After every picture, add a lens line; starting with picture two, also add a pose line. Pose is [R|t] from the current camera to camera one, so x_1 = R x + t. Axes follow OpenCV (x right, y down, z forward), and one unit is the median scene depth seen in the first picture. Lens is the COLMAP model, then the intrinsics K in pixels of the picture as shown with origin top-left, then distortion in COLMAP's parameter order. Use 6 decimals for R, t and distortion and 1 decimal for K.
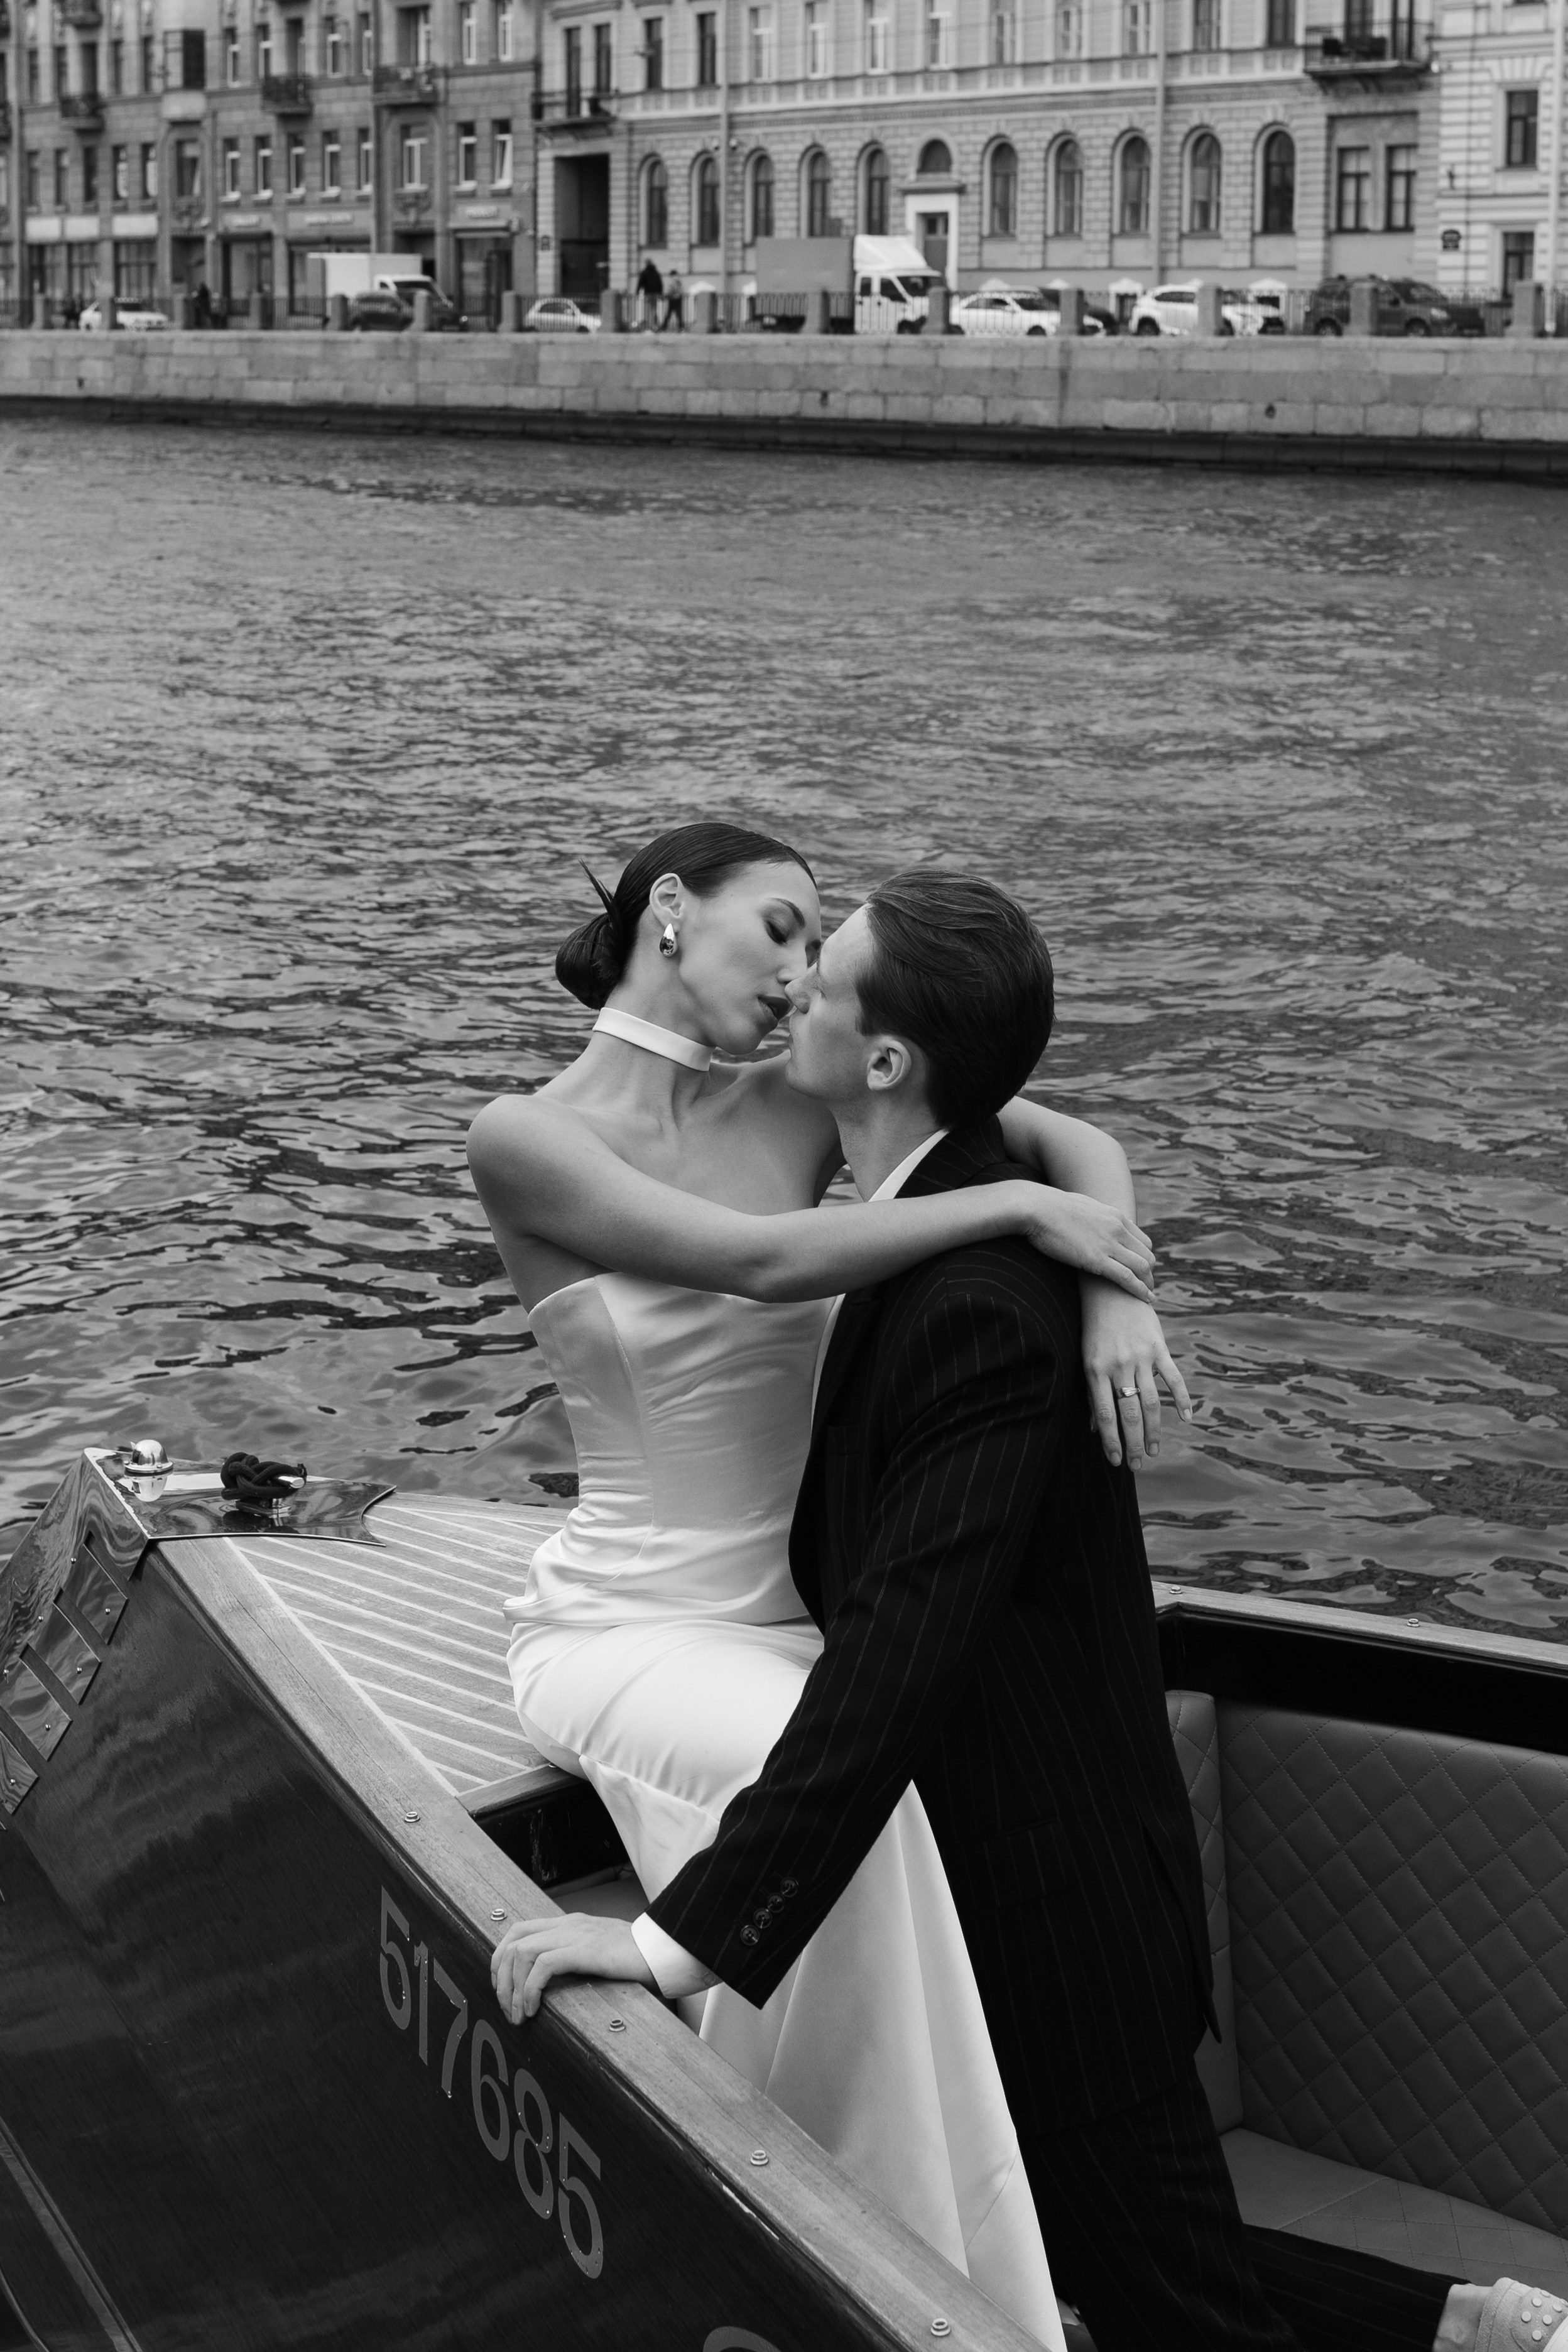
lens RADIAL K [[5090.2, 0, 782.6], [0, 5090.2, 1171.8], [0, 0, 1]] dist [0.022141, 0.000000]
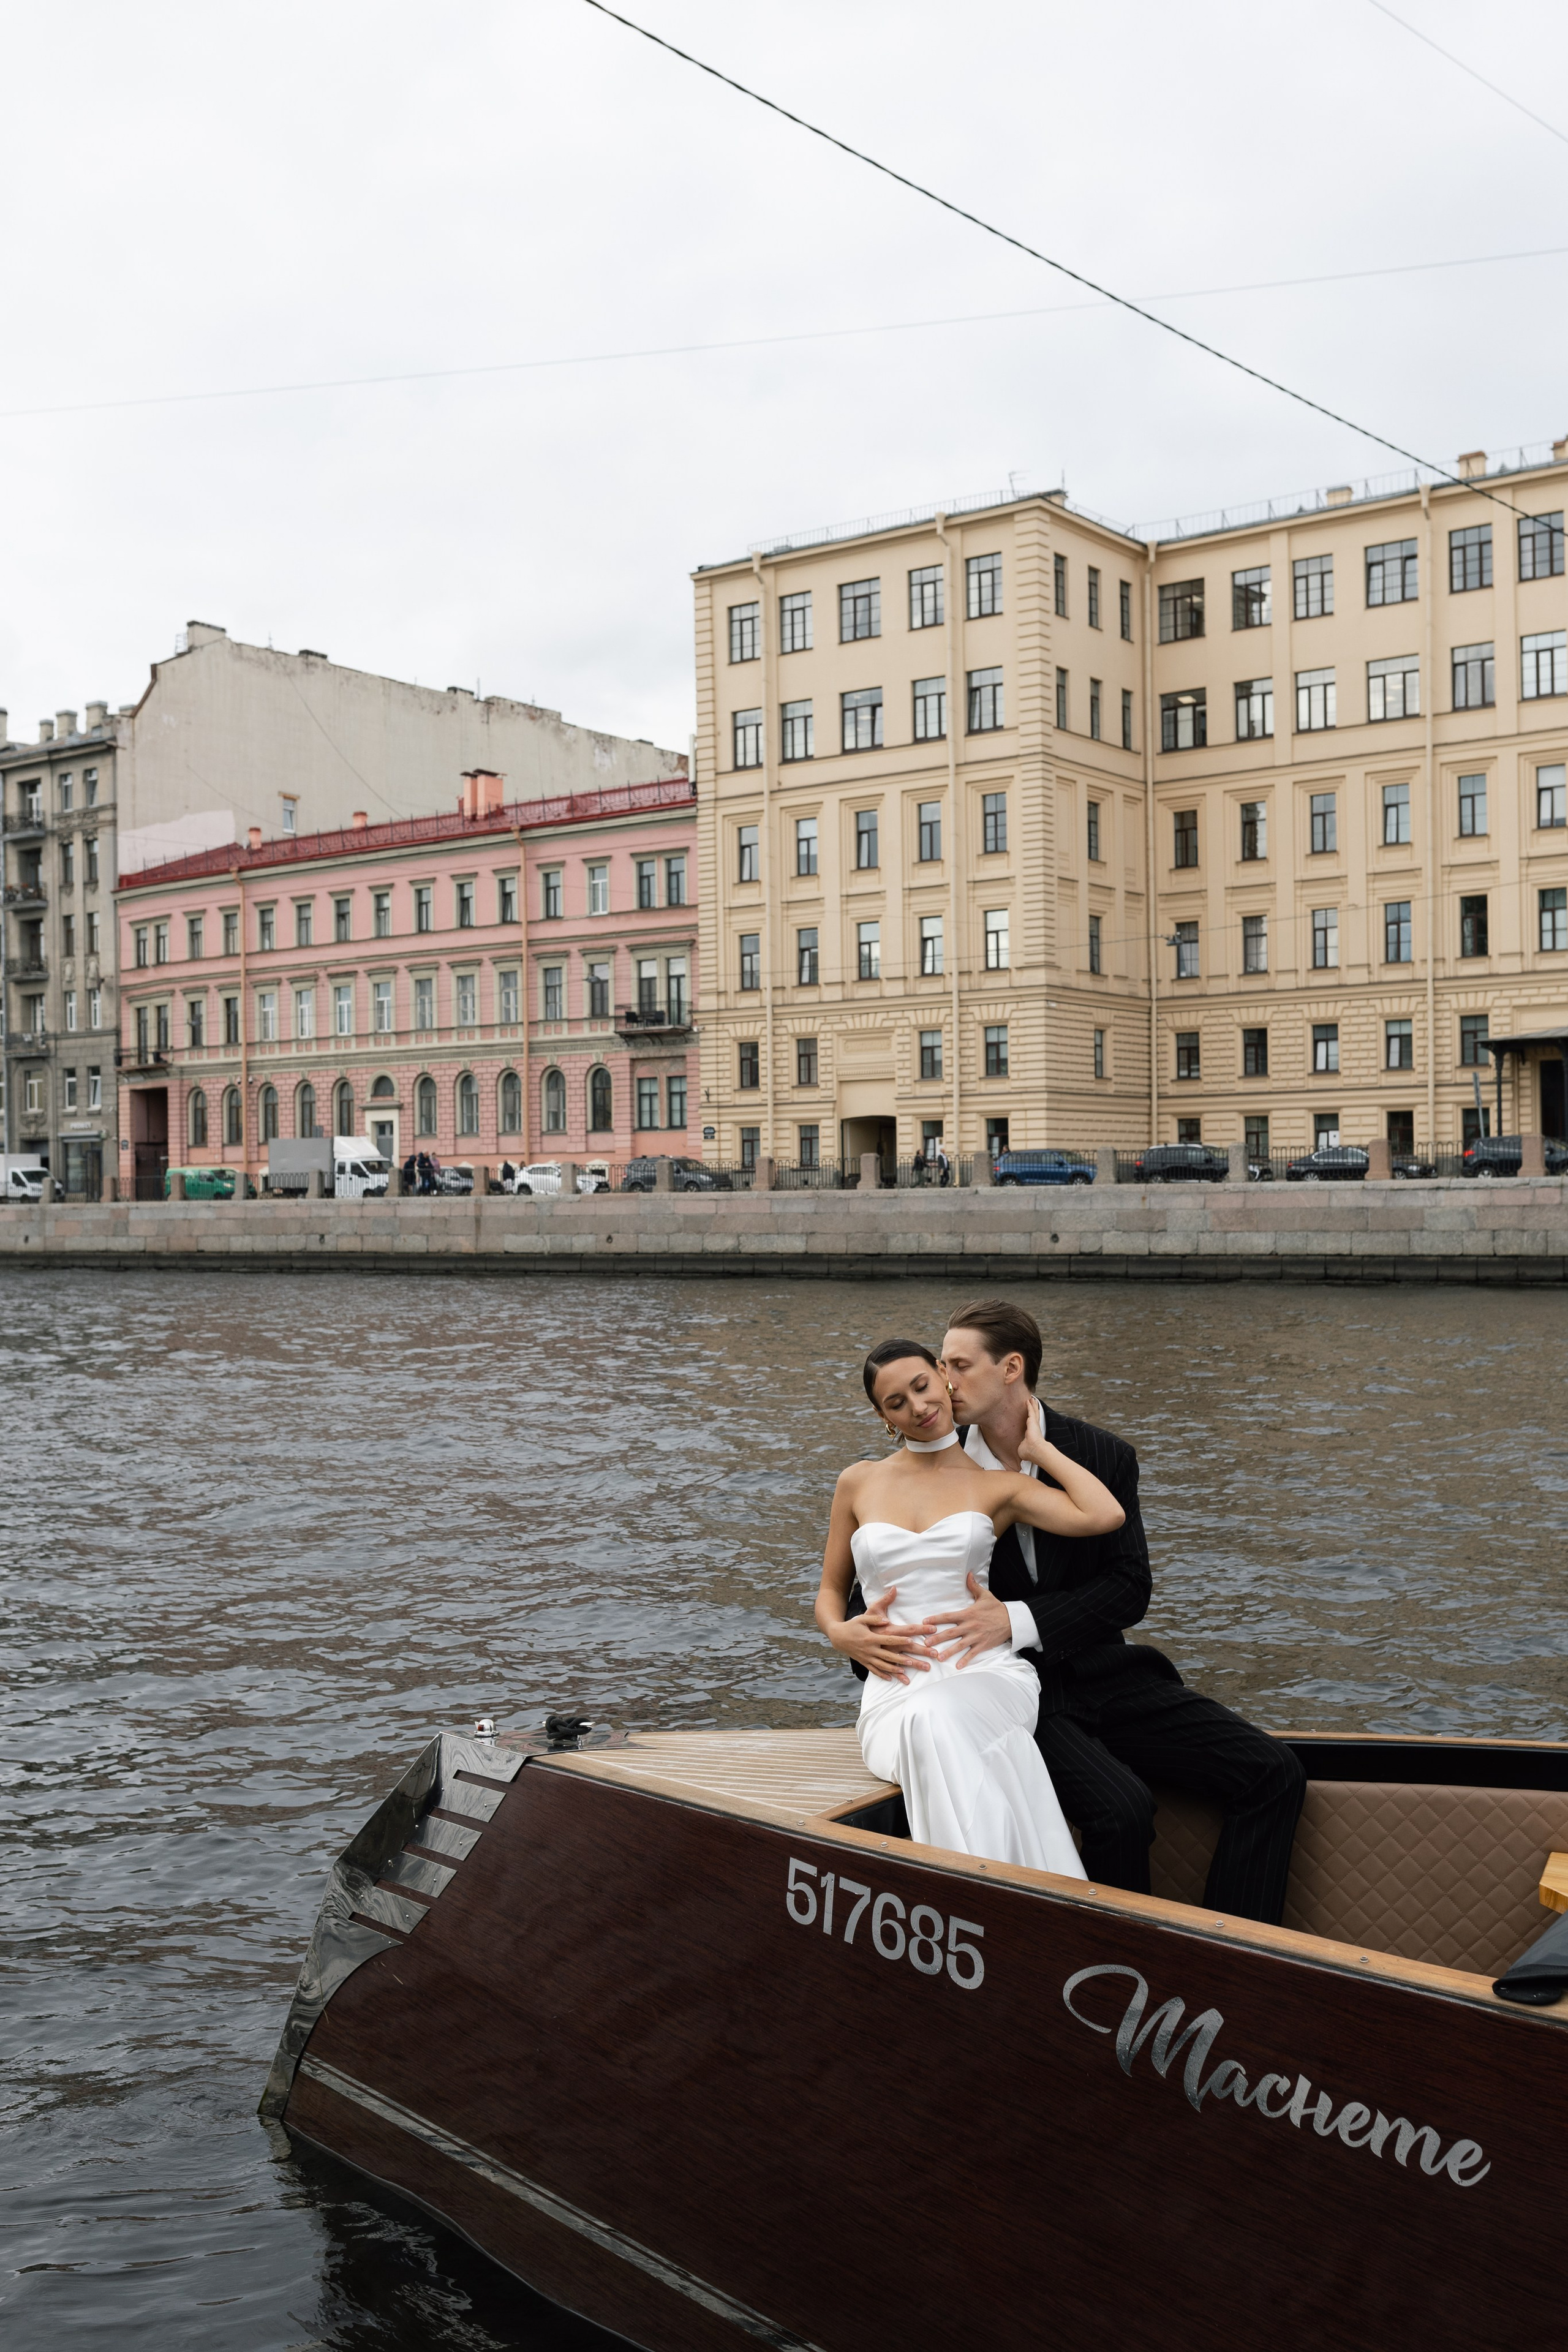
lens RADIAL K [[5090.2, 0, 785.0], [0, 5090.2, 1177.5], [0, 0, 1]] dist [0.022141, 0.000000]
pose [[0.936759, -0.014195, 0.349687, -0.403282], [0.082599, 0.979918, -0.181491, 0.123676], [-0.340089, 0.198897, 0.919119, -0.480792]]
